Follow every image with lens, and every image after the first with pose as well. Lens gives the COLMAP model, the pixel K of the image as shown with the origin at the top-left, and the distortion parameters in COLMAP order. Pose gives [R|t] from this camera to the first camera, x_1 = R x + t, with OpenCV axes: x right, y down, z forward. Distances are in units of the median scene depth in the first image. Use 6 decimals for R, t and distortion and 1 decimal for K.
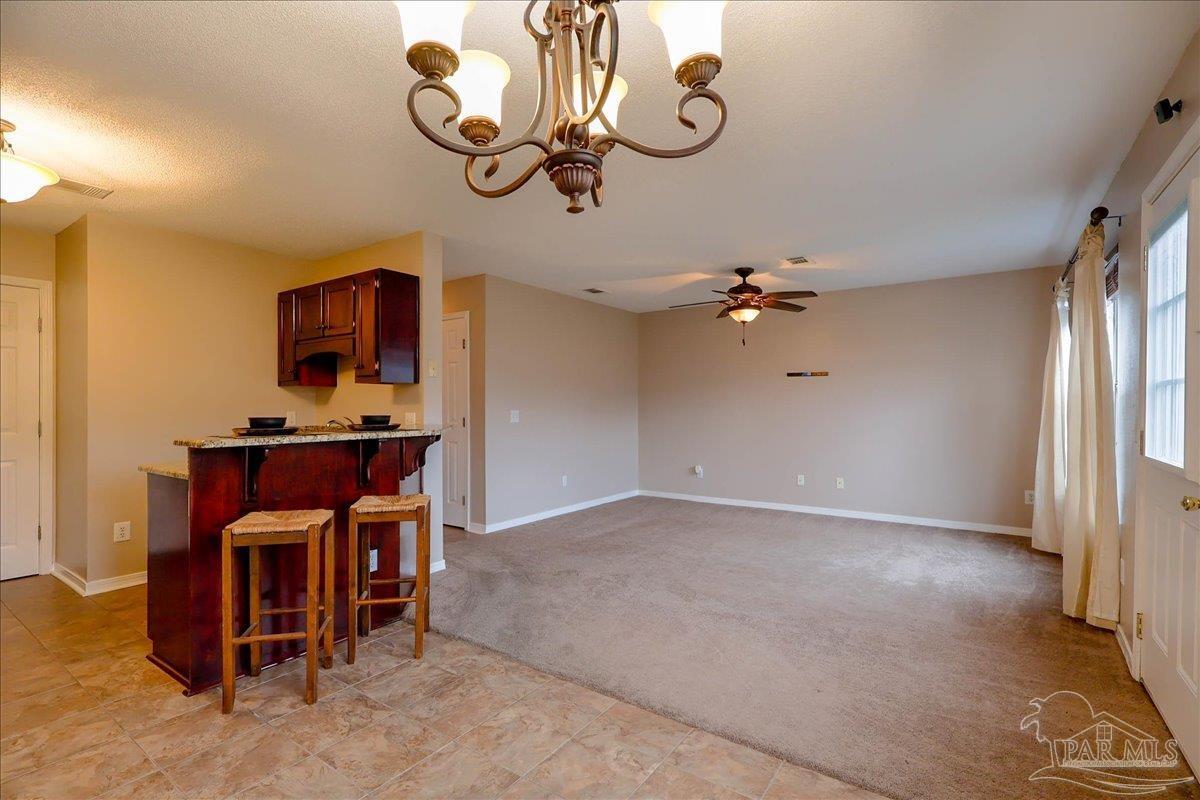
lens RADIAL K [[555.6, 0, 576.0], [0, 555.6, 389.6], [0, 0, 1]] dist [0.002943, 0.000386]
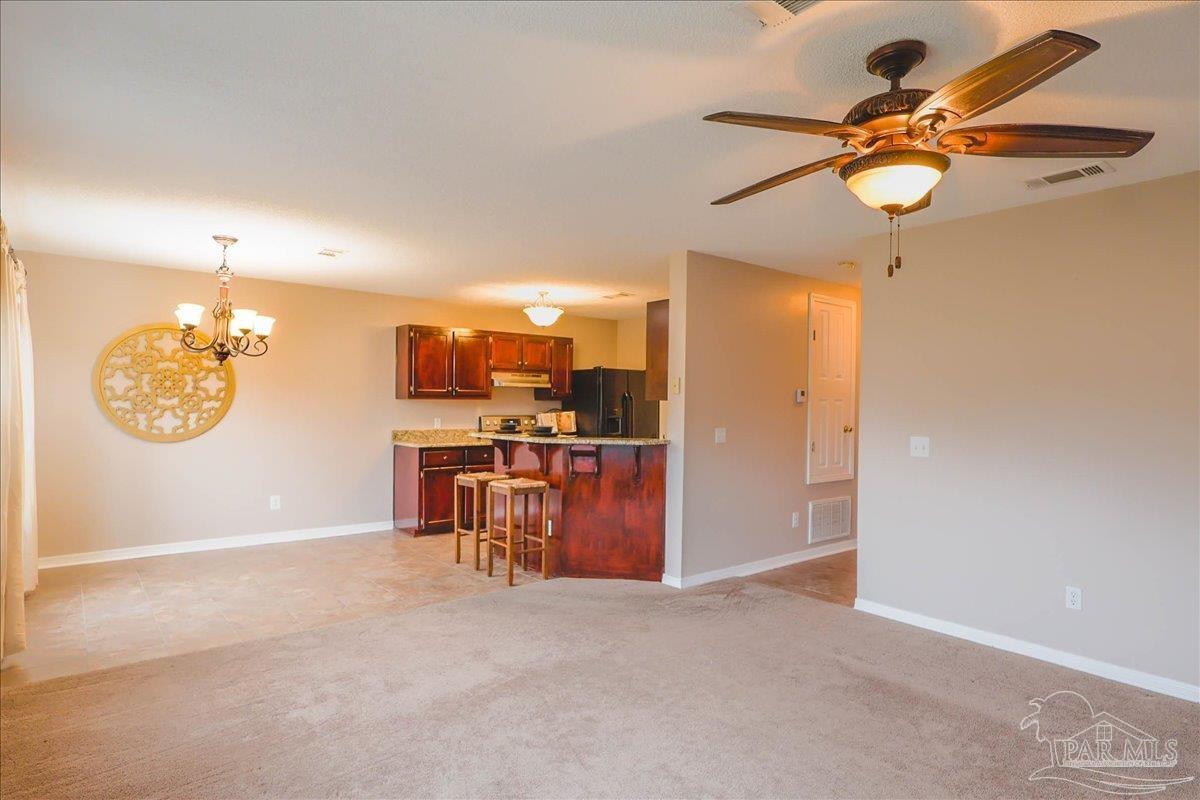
lens RADIAL K [[651.8, 0, 595.0], [0, 651.8, 402.0], [0, 0, 1]] dist [0.001141, 0.000735]
pose [[-0.239455, -0.003299, -0.970902, 0.964088], [0.014026, 0.999878, -0.006857, -0.001861], [0.970806, -0.015260, -0.239380, 1.193776]]
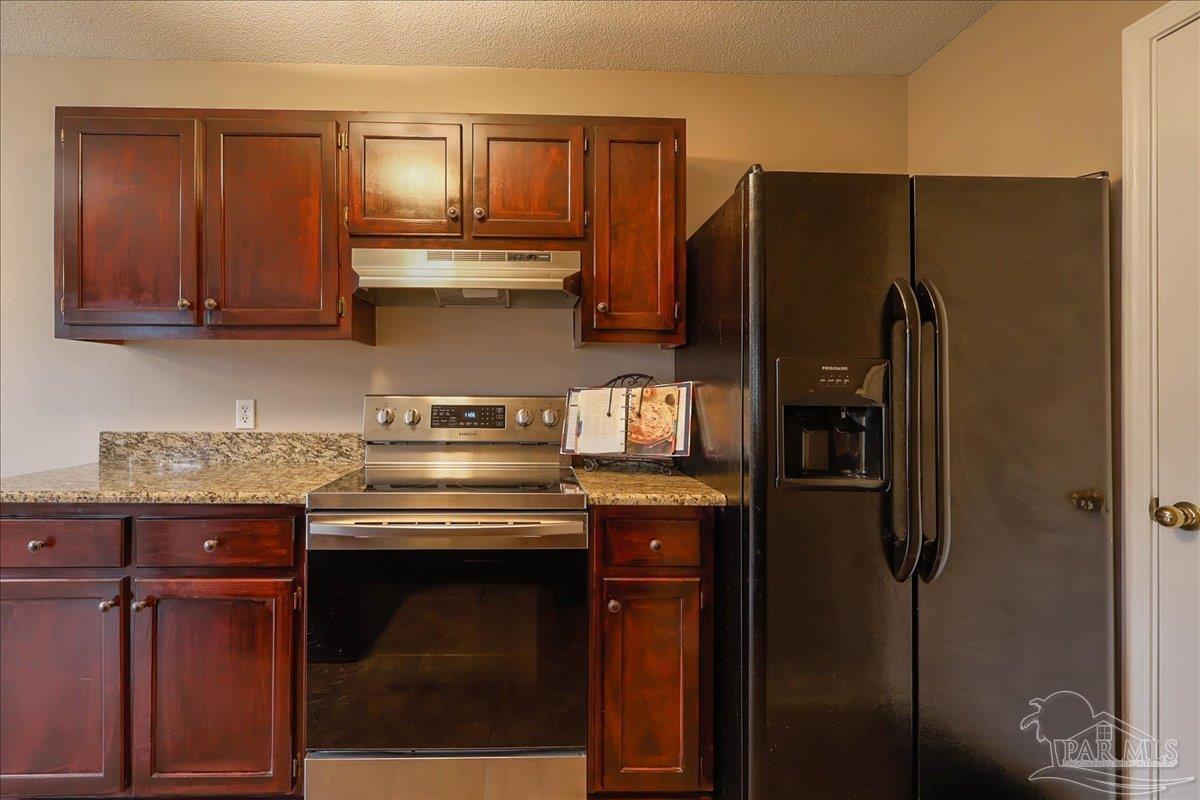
lens RADIAL K [[576.1, 0, 559.0], [0, 576.1, 392.7], [0, 0, 1]] dist [-0.000721, 0.000255]
pose [[-0.786627, -0.005120, -0.617407, -0.626777], [0.010158, 0.999723, -0.021233, 0.032834], [0.617345, -0.022974, -0.786357, 0.959809]]
